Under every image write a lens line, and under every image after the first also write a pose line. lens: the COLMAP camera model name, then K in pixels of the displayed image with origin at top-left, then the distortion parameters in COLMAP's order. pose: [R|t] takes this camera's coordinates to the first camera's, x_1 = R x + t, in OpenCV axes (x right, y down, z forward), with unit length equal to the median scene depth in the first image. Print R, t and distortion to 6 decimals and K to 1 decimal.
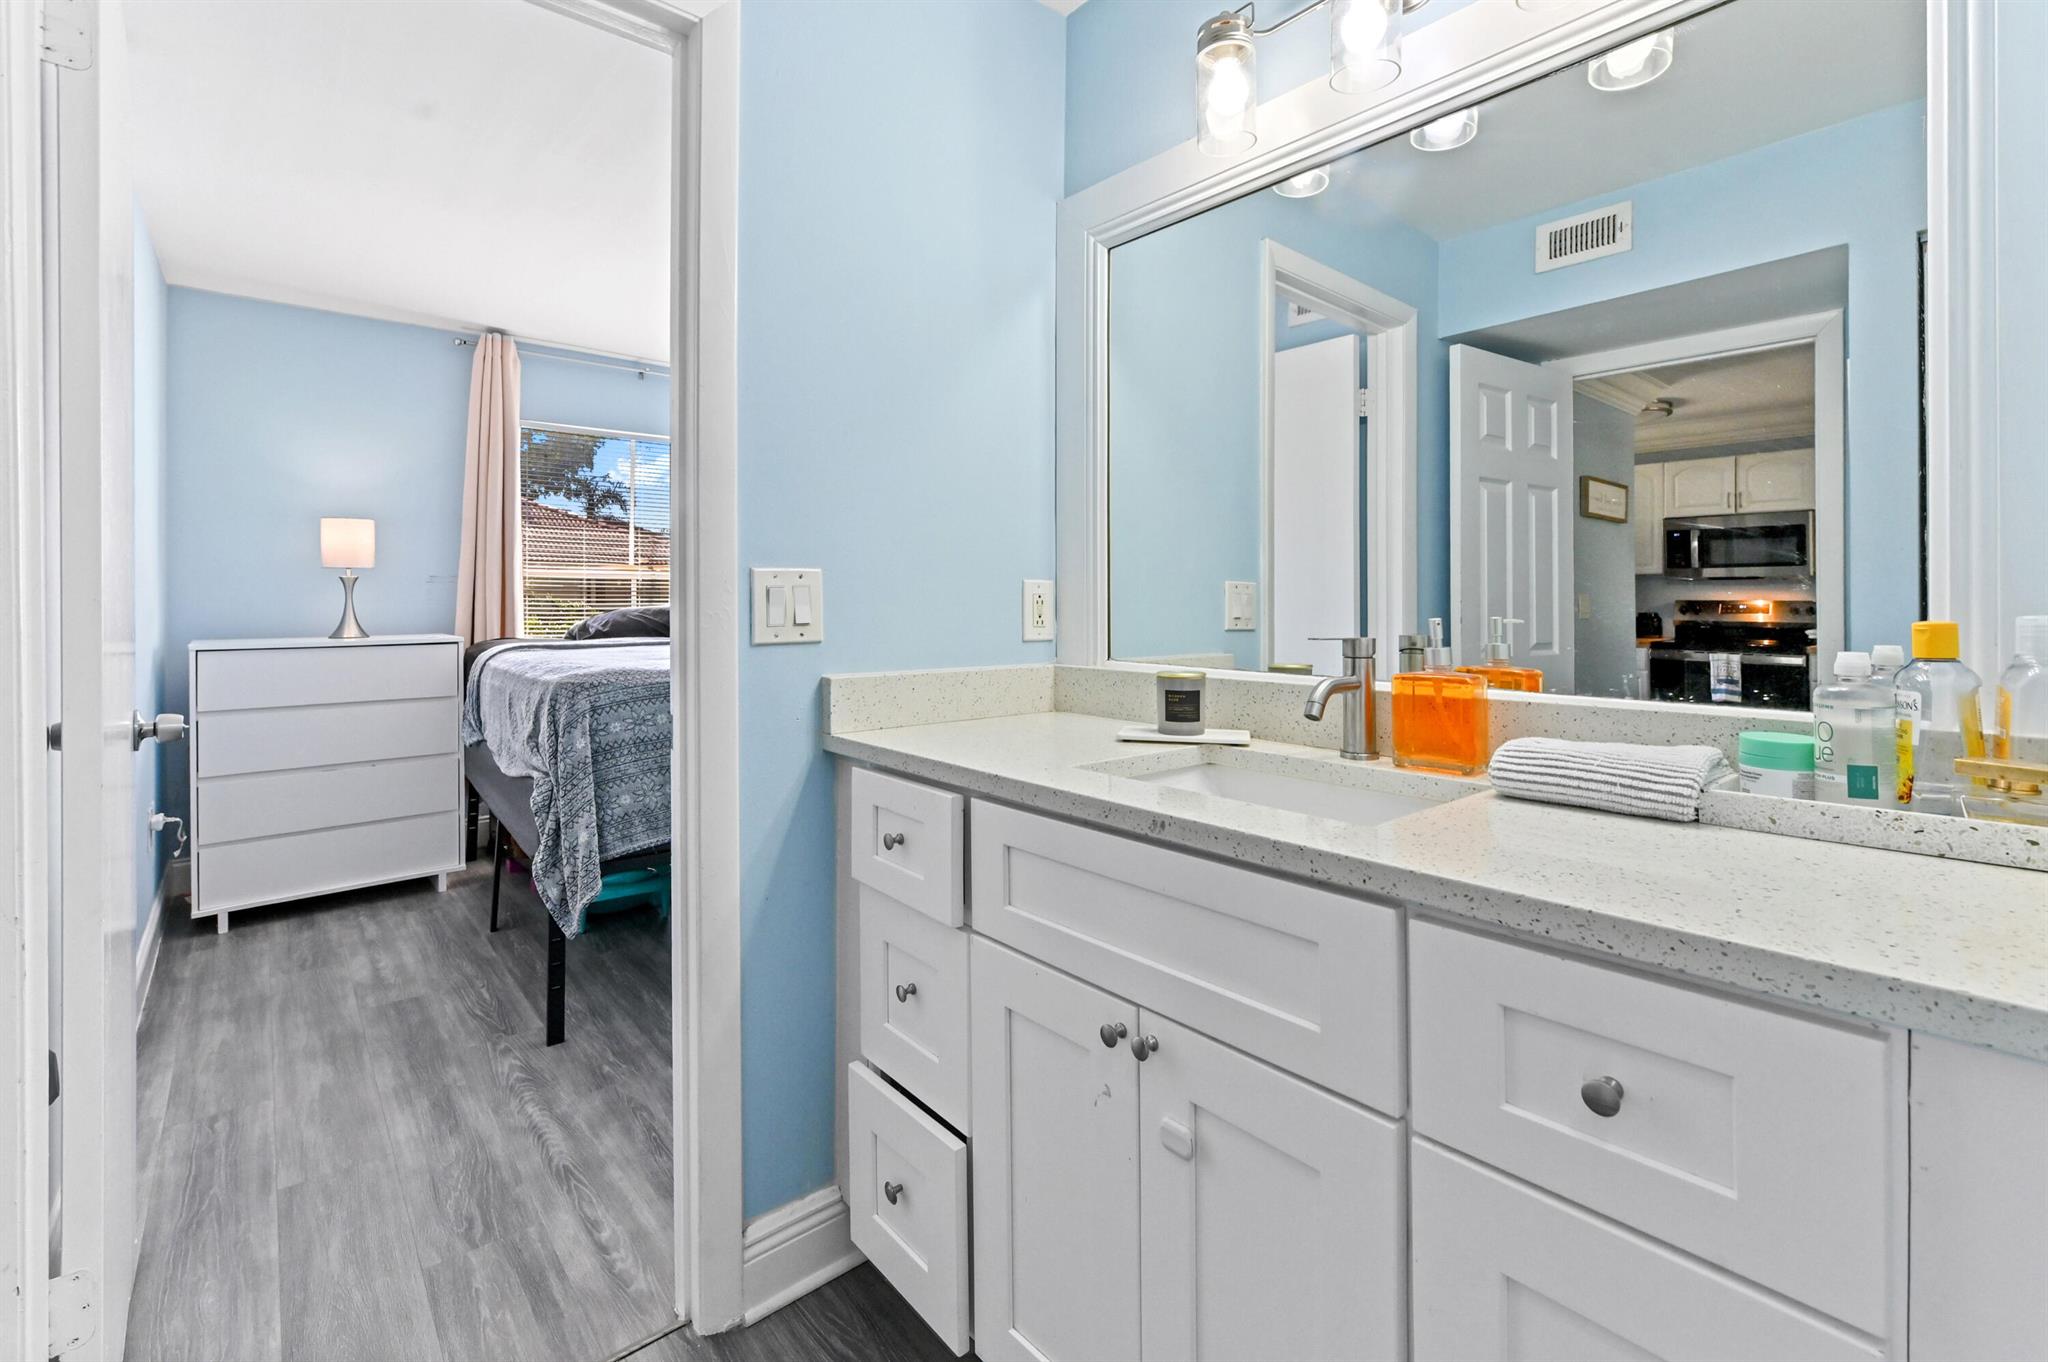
lens RADIAL K [[879.7, 0, 1042.8], [0, 879.7, 605.3], [0, 0, 1]] dist [-0.007128, -0.001631]
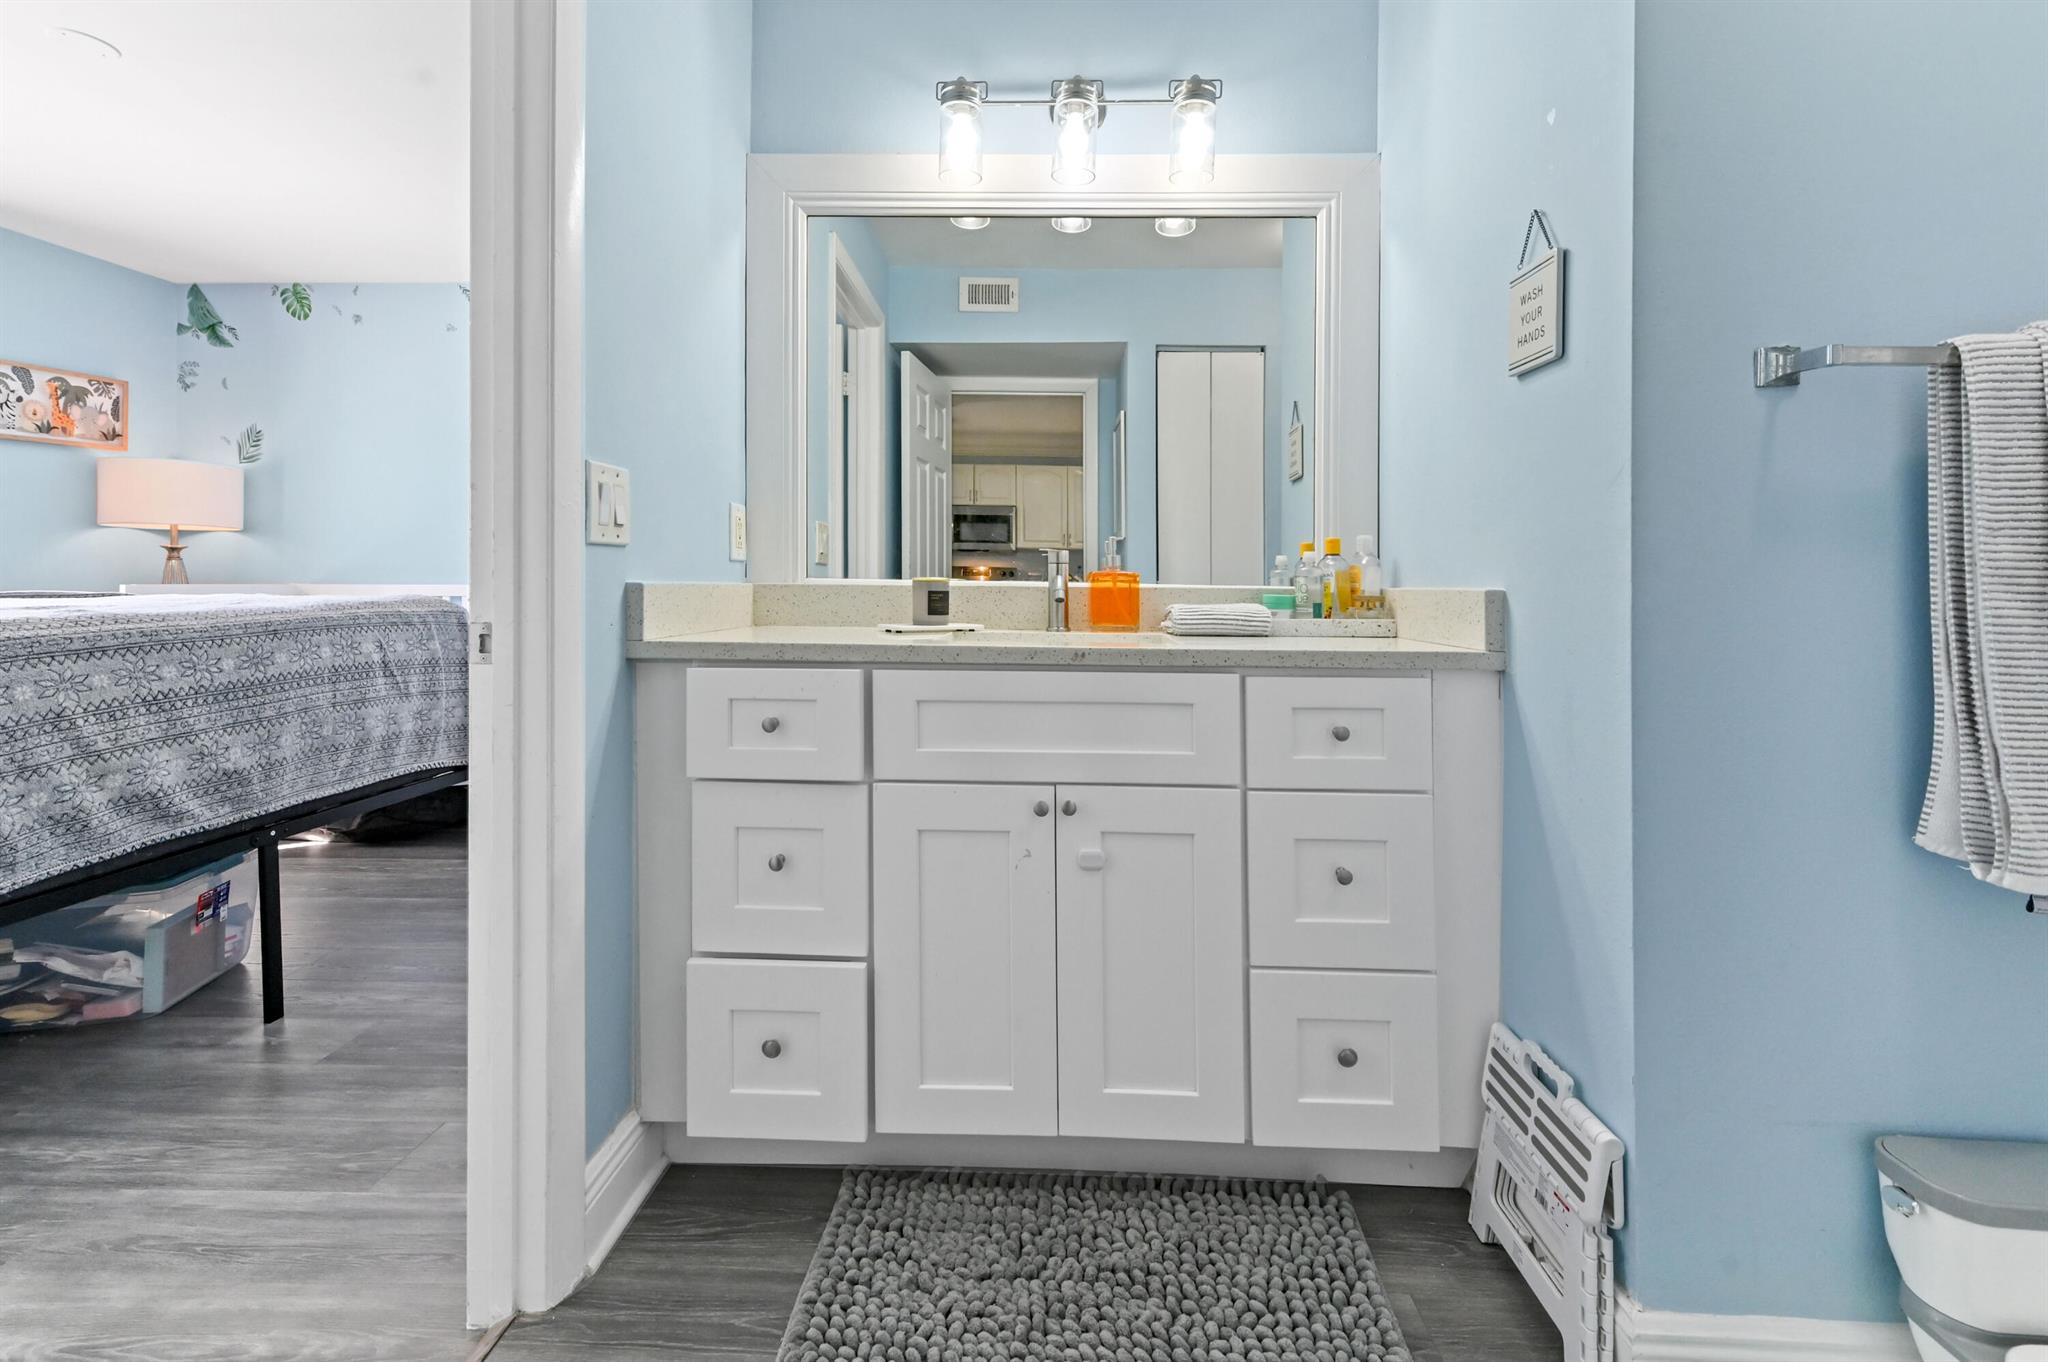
lens RADIAL K [[853.1, 0, 998.4], [0, 853.1, 589.7], [0, 0, 1]] dist [0.012986, -0.001696]
pose [[0.694742, -0.003657, 0.719249, -0.354696], [-0.001275, 0.999979, 0.006316, 0.045565], [-0.719258, -0.005305, 0.694723, 0.031718]]
